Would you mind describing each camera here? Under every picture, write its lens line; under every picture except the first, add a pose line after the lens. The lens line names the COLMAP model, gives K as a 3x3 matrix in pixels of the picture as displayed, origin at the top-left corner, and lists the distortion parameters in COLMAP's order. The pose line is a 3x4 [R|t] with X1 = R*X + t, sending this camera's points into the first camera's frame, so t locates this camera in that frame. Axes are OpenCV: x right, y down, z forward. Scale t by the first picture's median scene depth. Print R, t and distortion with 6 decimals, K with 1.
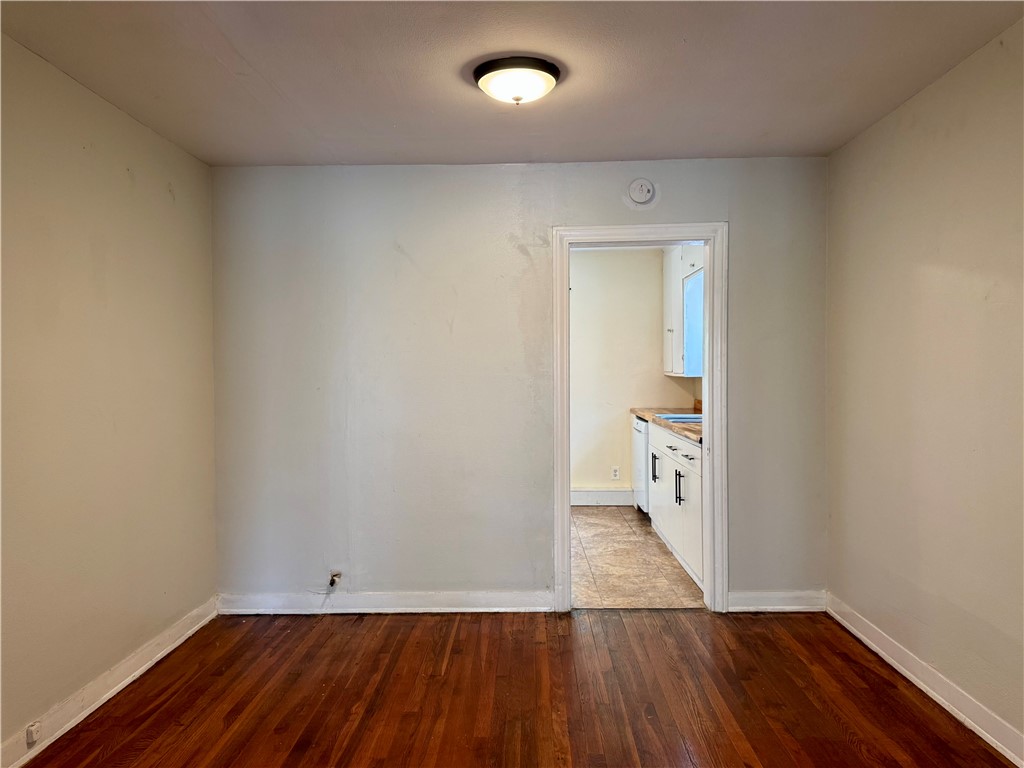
lens RADIAL K [[713.2, 0, 510.8], [0, 713.2, 382.2], [0, 0, 1]] dist [-0.003059, -0.000367]
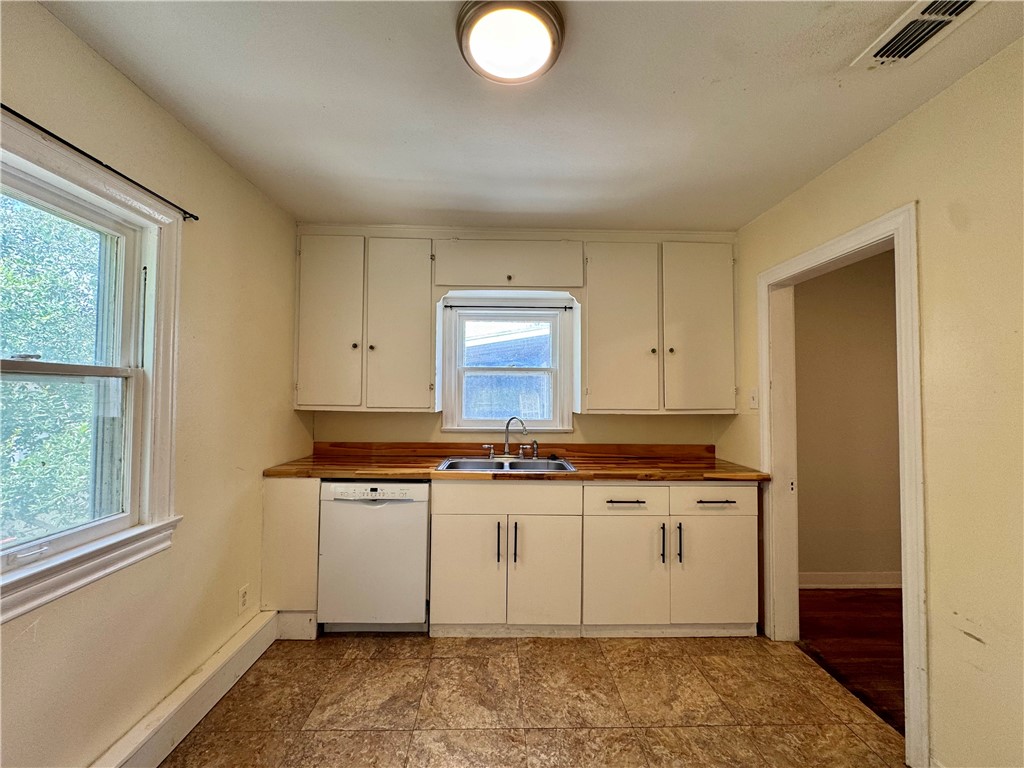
lens RADIAL K [[410.3, 0, 509.2], [0, 410.3, 383.4], [0, 0, 1]] dist [0.000864, 0.000292]
pose [[-0.051062, 0.033763, 0.998125, -0.273226], [0.007841, 0.999411, -0.033406, -0.032968], [-0.998665, 0.006120, -0.051296, 1.289016]]
